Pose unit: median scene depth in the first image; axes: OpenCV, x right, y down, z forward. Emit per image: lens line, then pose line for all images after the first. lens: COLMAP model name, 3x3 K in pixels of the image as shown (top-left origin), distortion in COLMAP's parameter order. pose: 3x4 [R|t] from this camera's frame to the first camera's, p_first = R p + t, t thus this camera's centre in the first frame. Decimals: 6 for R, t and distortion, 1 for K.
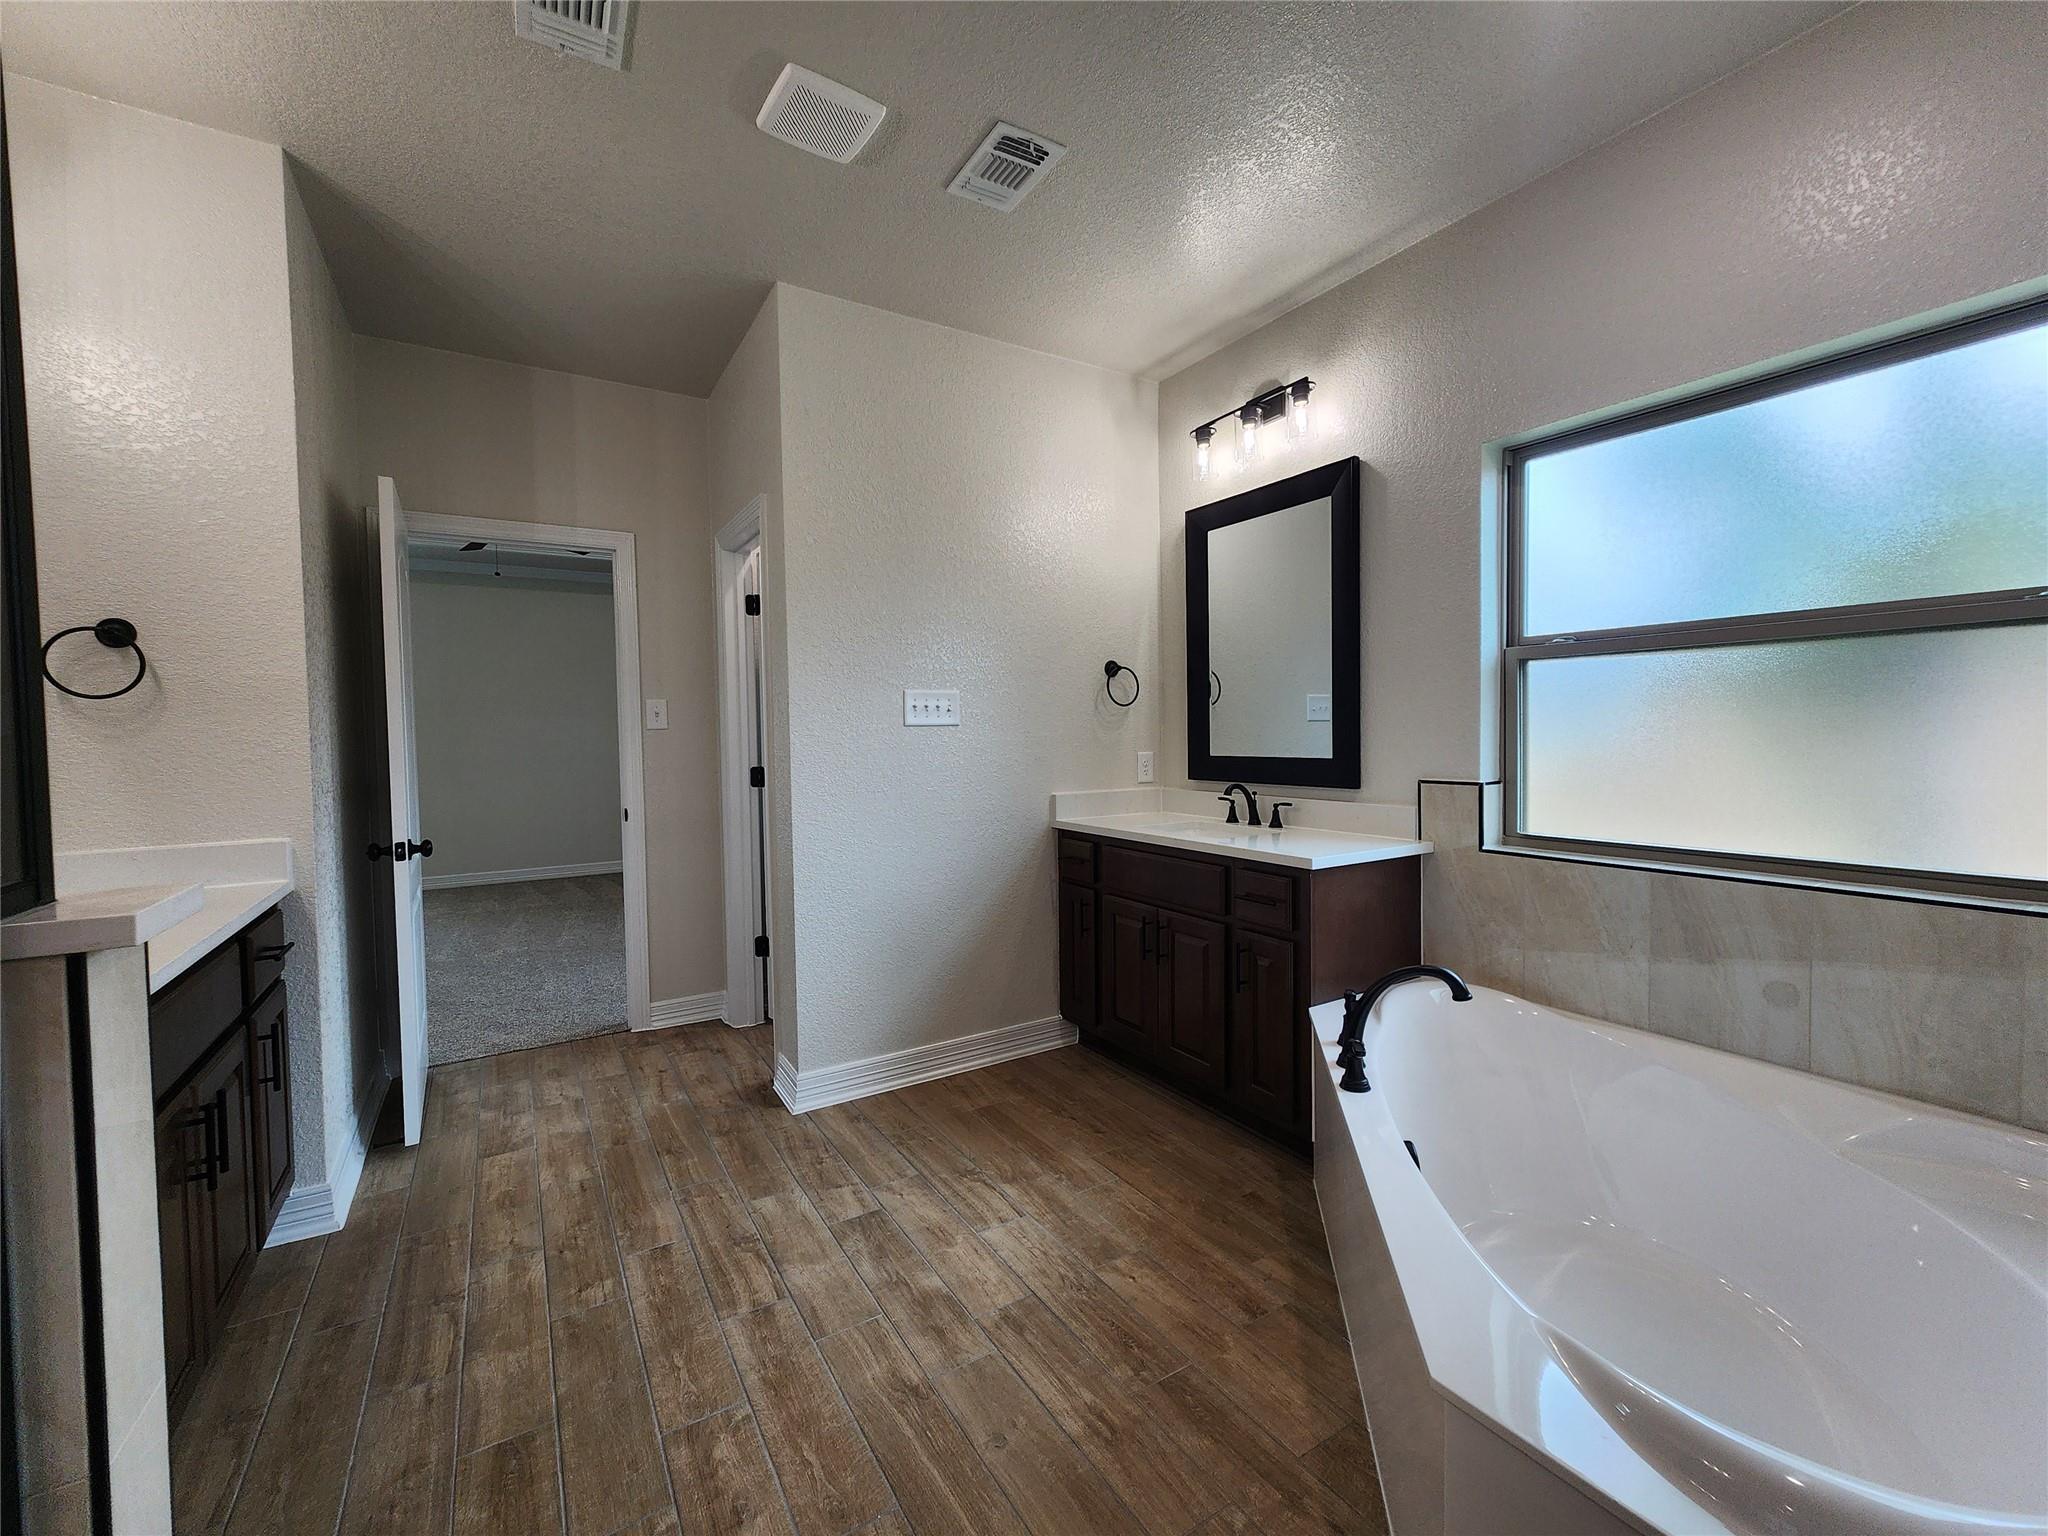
lens RADIAL K [[837.7, 0, 1010.9], [0, 837.7, 760.1], [0, 0, 1]] dist [0.002718, -0.000663]
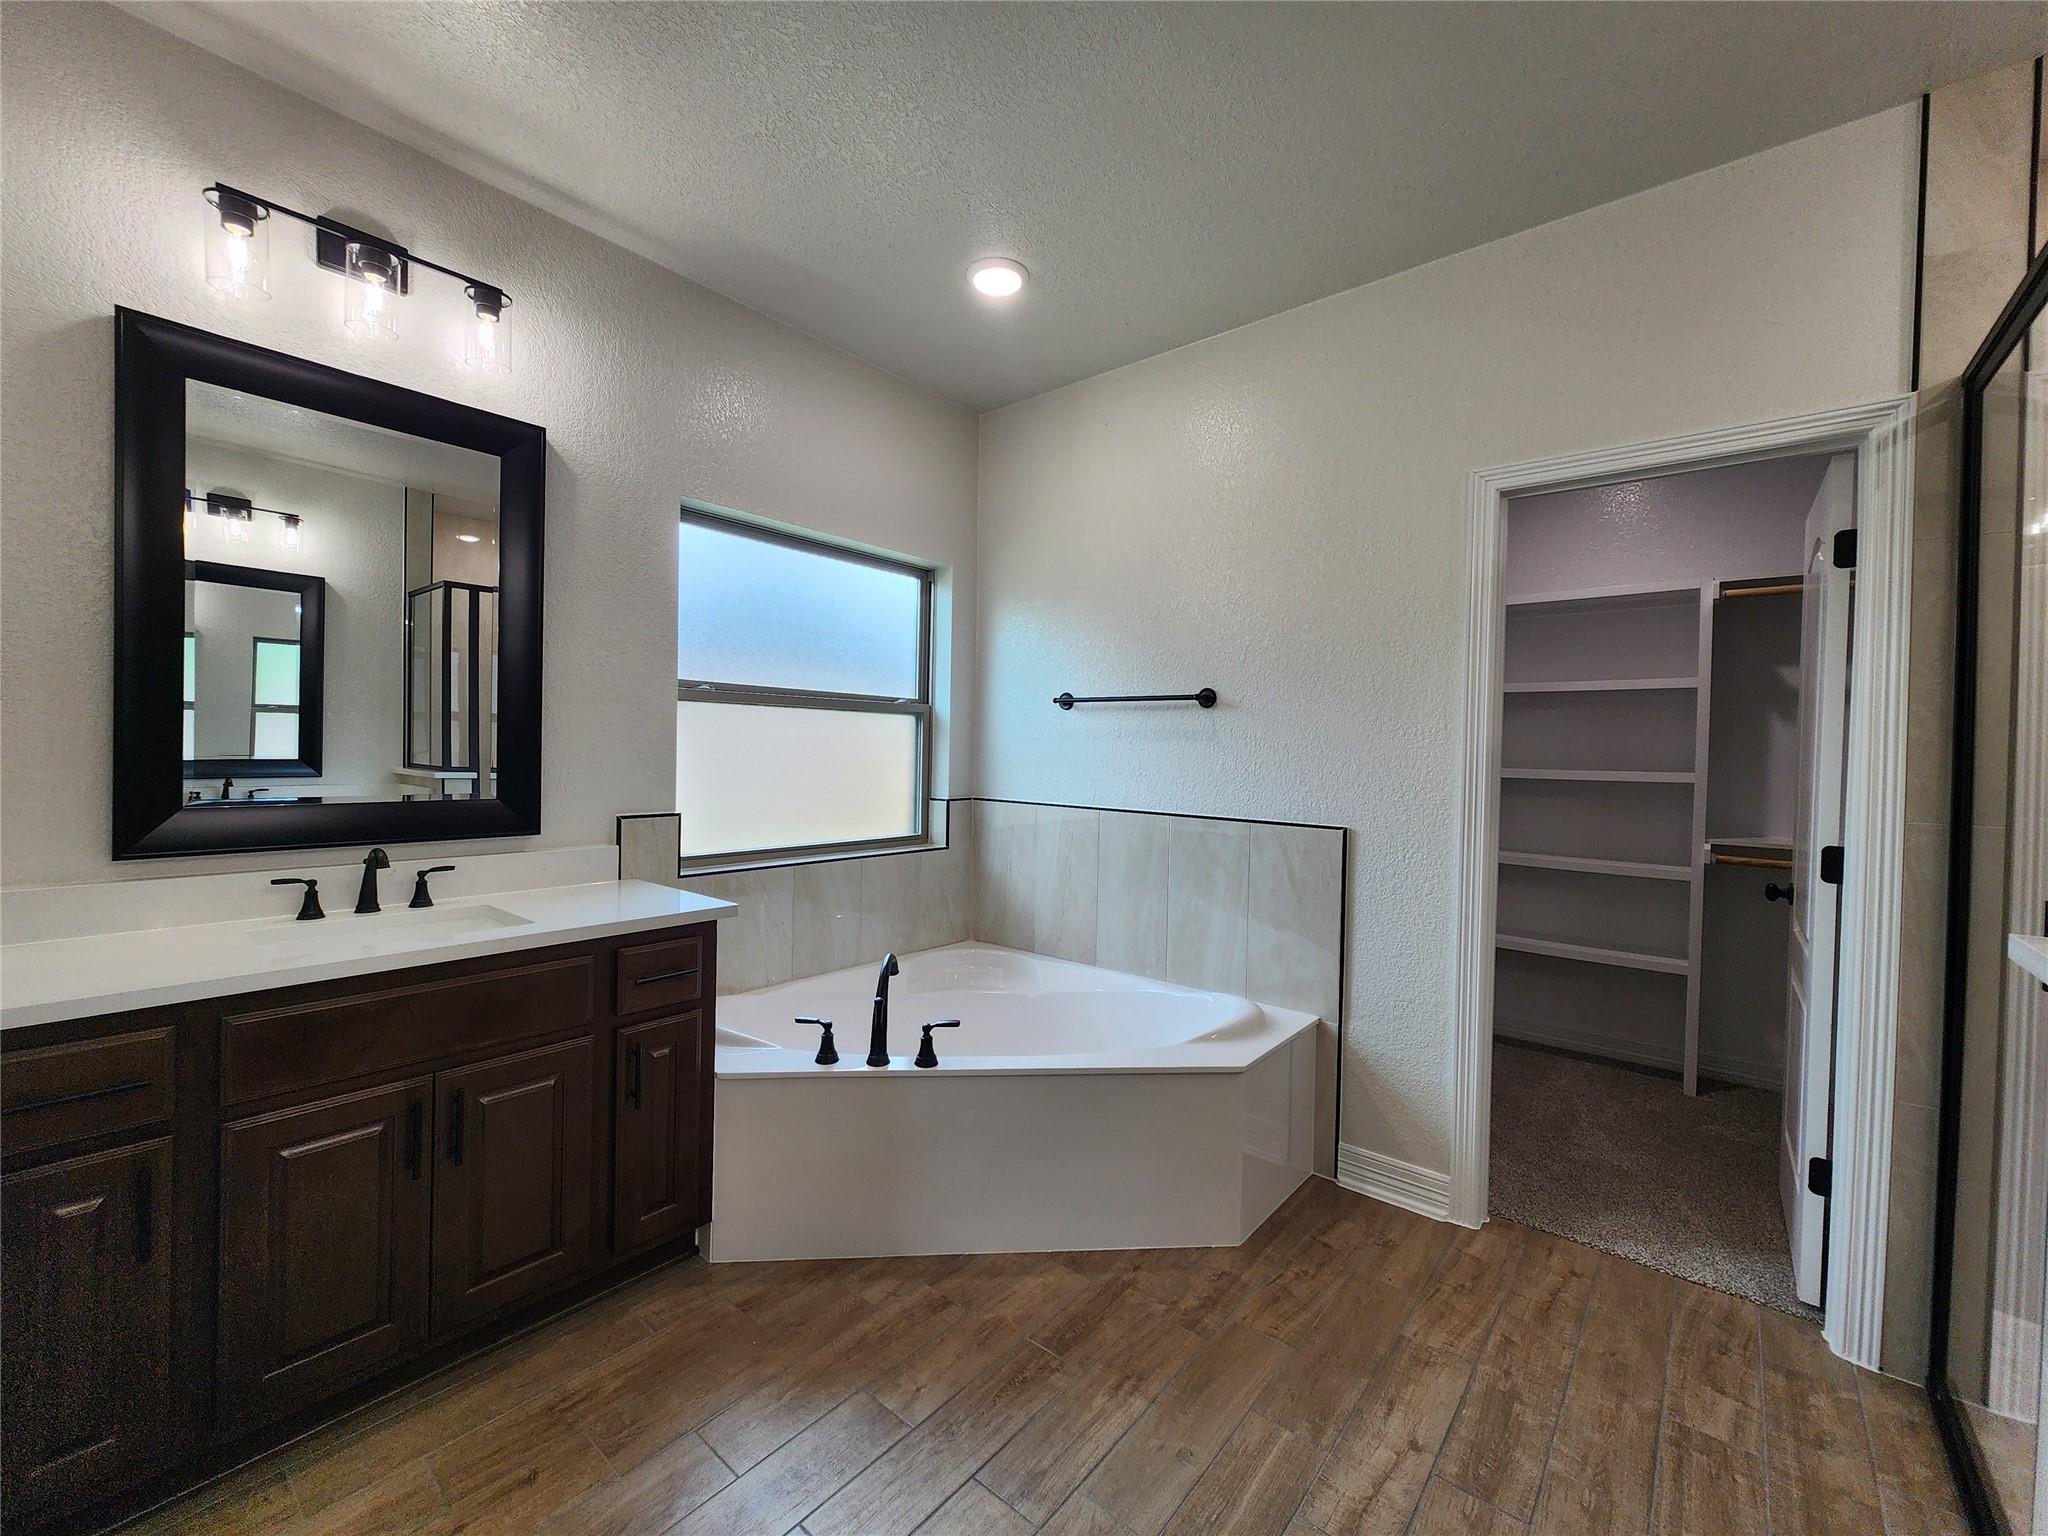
lens RADIAL K [[816.2, 0, 1024.7], [0, 816.2, 763.7], [0, 0, 1]] dist [-0.000267, -0.000205]
pose [[-0.314044, -0.006514, 0.949386, -0.658524], [0.018924, 0.999735, 0.013119, -0.048474], [-0.949220, 0.022086, -0.313837, 1.076389]]
